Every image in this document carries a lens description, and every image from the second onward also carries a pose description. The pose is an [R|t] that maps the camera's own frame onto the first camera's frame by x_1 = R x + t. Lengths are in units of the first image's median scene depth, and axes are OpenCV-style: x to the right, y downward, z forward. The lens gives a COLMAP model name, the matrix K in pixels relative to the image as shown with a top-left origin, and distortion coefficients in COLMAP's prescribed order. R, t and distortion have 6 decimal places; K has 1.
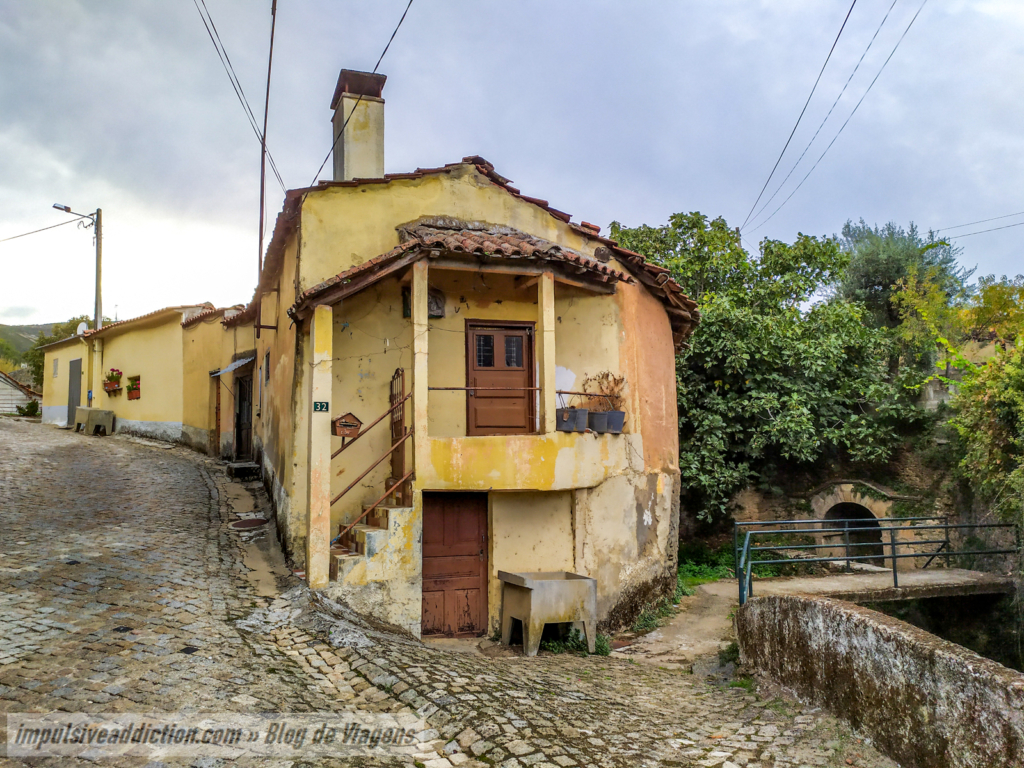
lens RADIAL K [[770.0, 0, 509.4], [0, 770.0, 385.2], [0, 0, 1]] dist [0.047384, -0.002037]
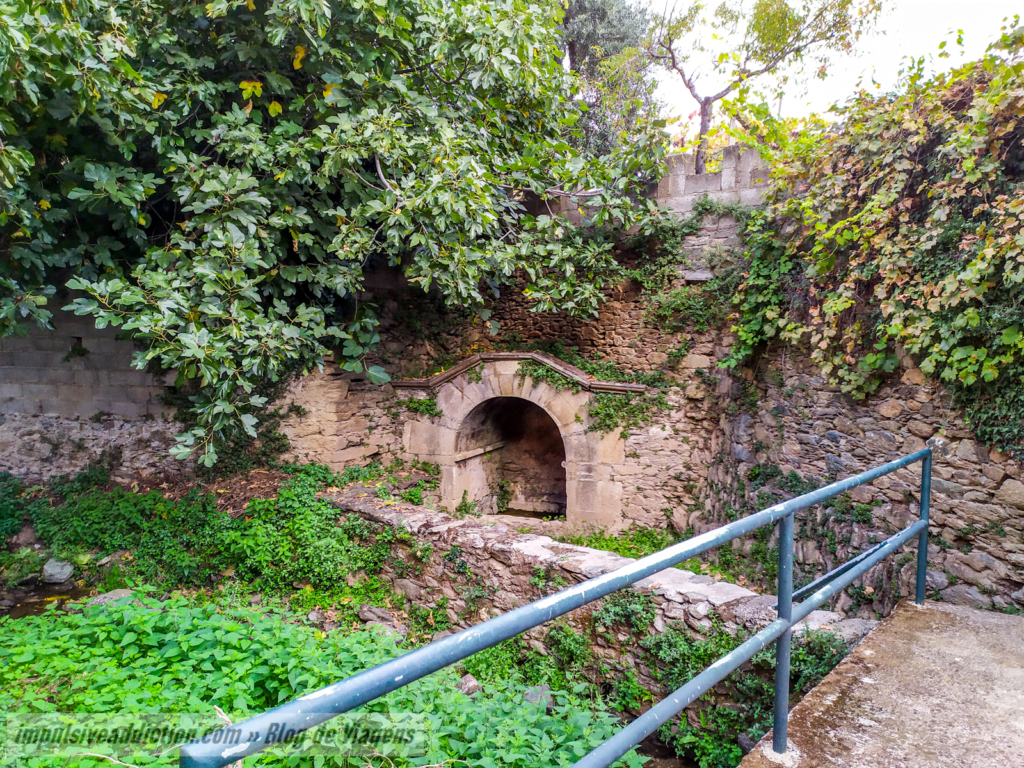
lens RADIAL K [[770.0, 0, 511.7], [0, 770.0, 379.8], [0, 0, 1]] dist [0.047384, -0.002037]
pose [[0.851761, -0.004238, 0.523913, 0.182455], [-0.068467, 0.990492, 0.119323, 0.083742], [-0.519437, -0.137505, 0.843373, 0.607184]]
